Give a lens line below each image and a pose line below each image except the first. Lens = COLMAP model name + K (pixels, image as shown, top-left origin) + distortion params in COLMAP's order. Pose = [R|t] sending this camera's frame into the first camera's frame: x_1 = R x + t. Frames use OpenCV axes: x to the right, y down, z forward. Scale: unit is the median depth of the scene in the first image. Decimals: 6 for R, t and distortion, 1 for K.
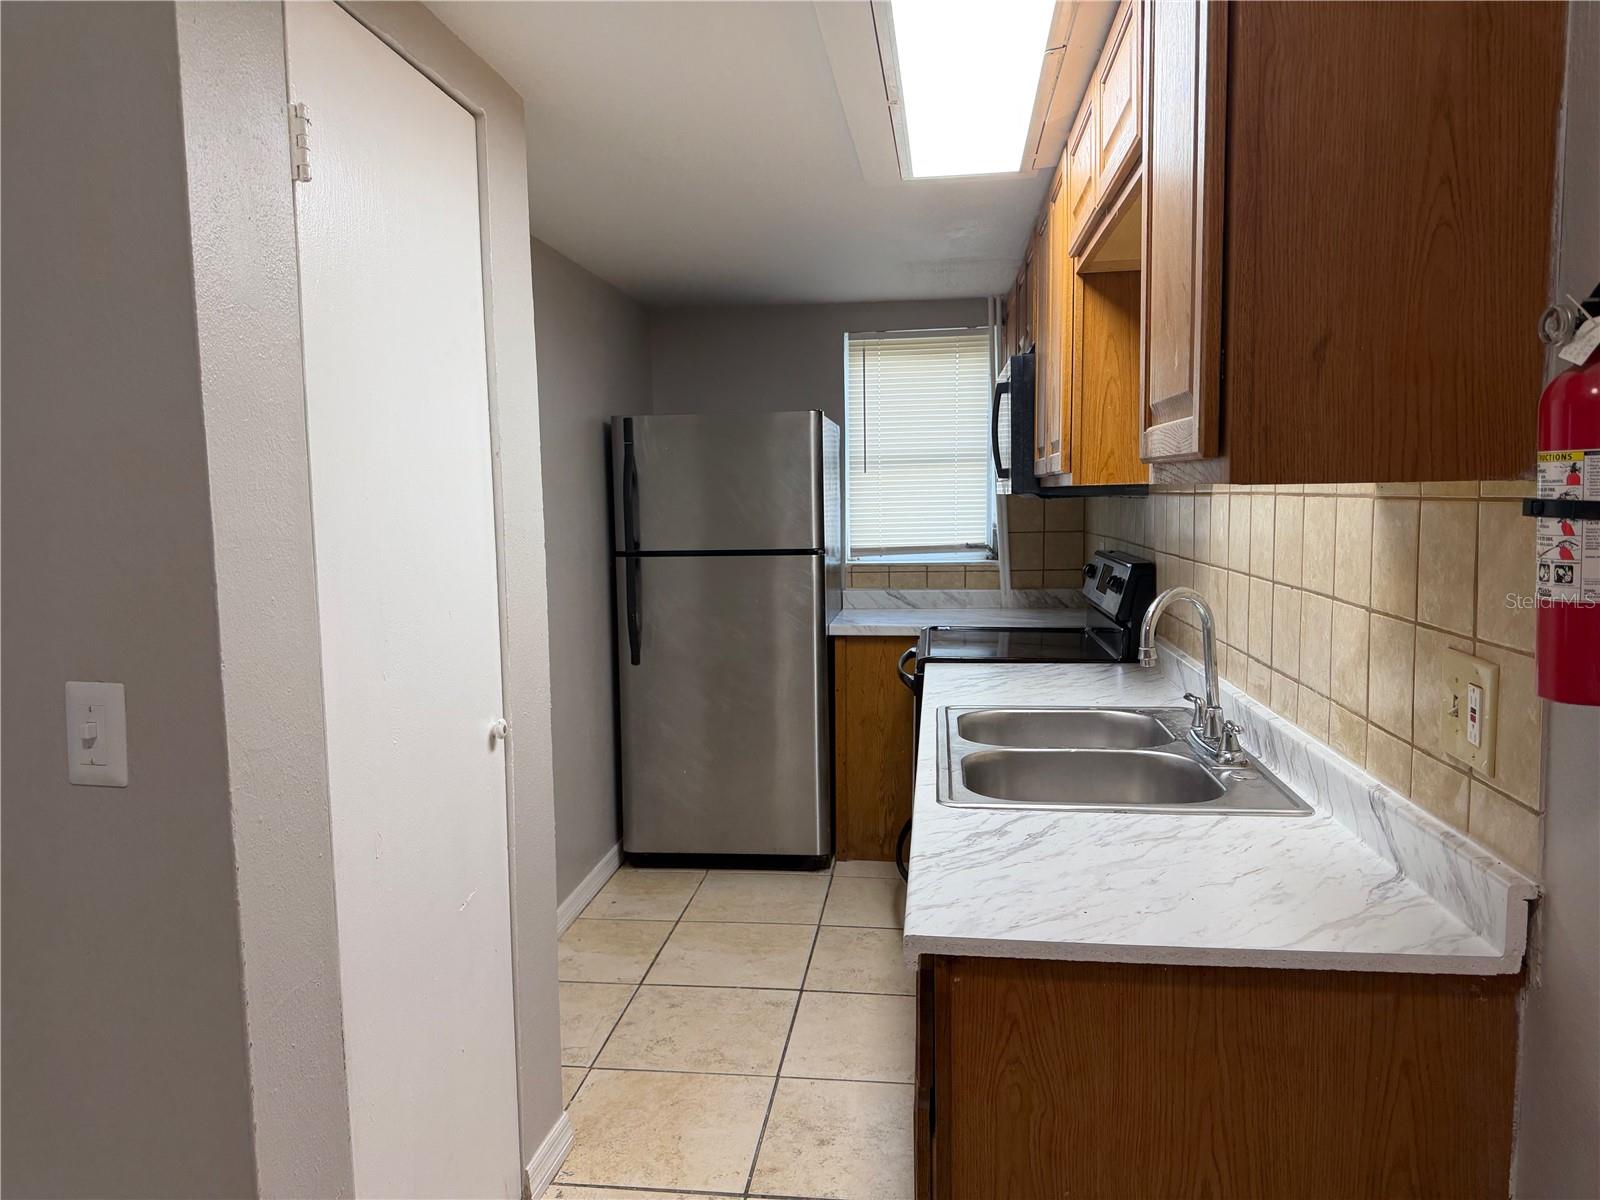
lens RADIAL K [[1125.9, 0, 800.0], [0, 1125.9, 600.0], [0, 0, 1]] dist [0.149130, -0.272312]
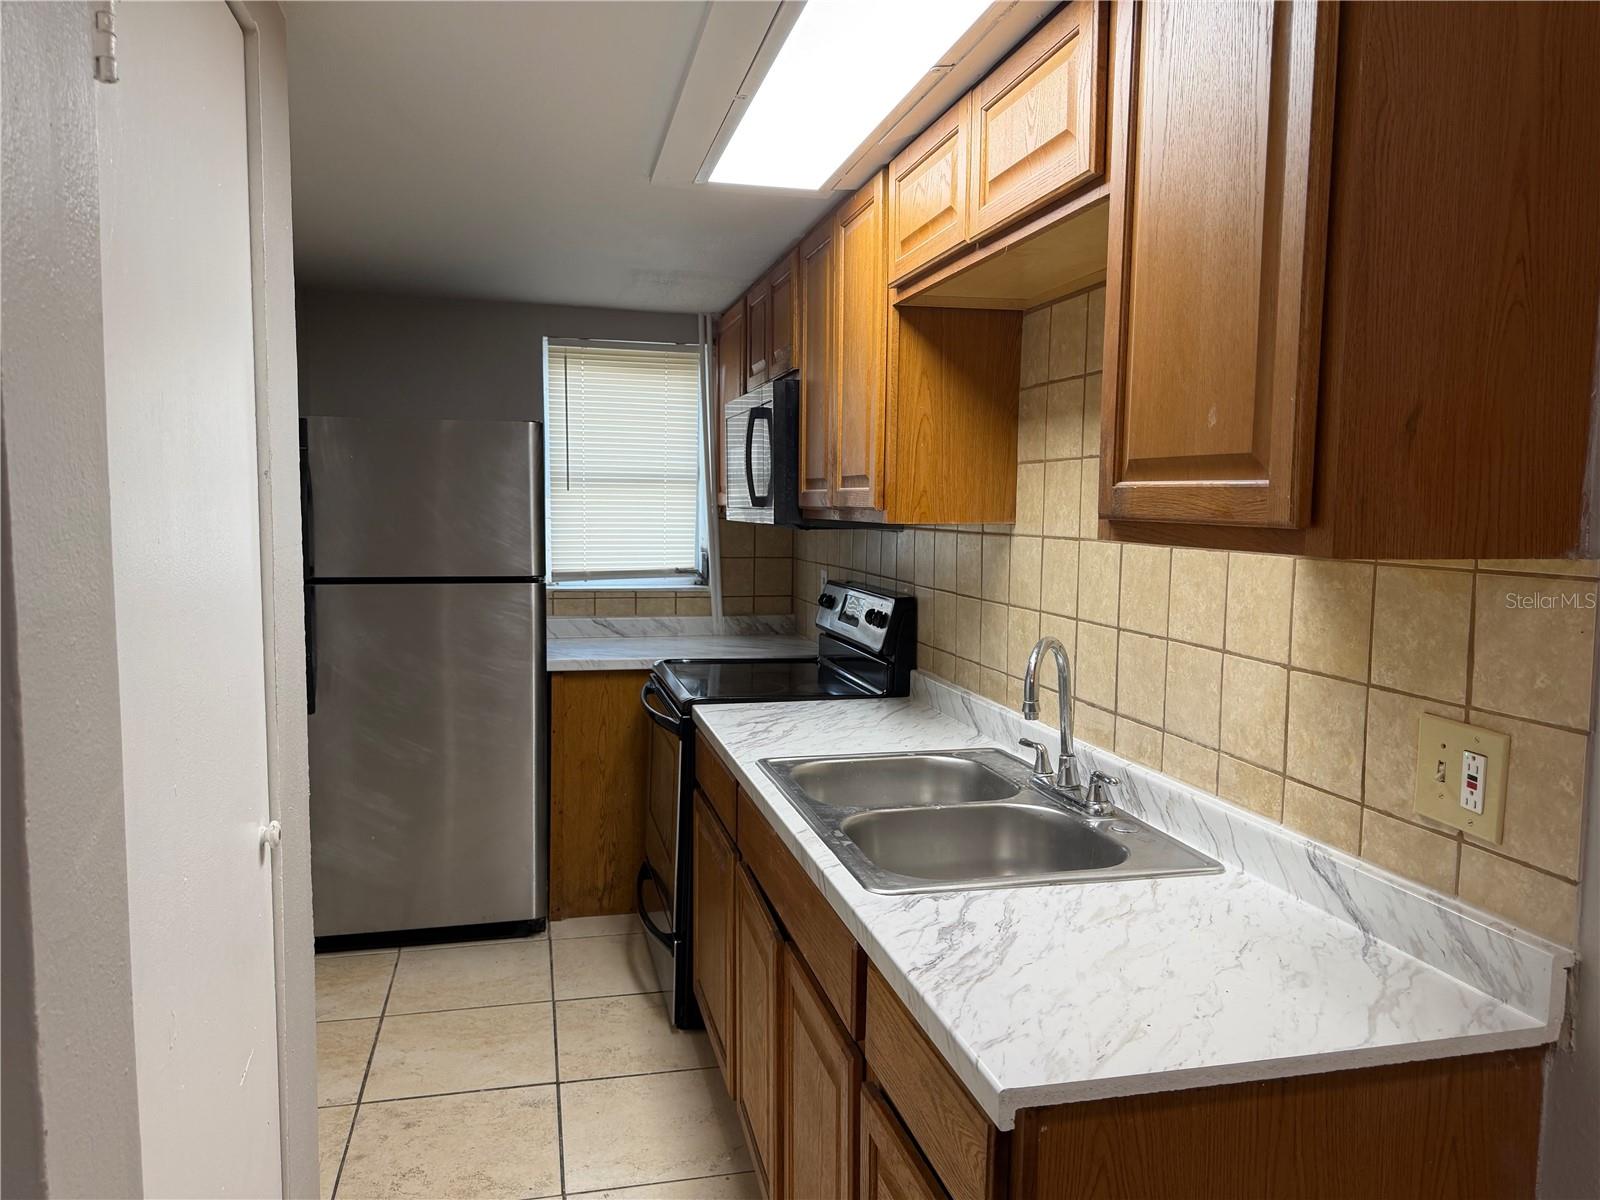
lens RADIAL K [[1124.6, 0, 800.0], [0, 1124.6, 600.0], [0, 0, 1]] dist [0.071612, -0.111224]
pose [[0.933472, -0.003289, 0.358634, -0.175383], [0.005823, 0.999965, -0.005986, -0.031092], [-0.358602, 0.007676, 0.933459, 0.140570]]
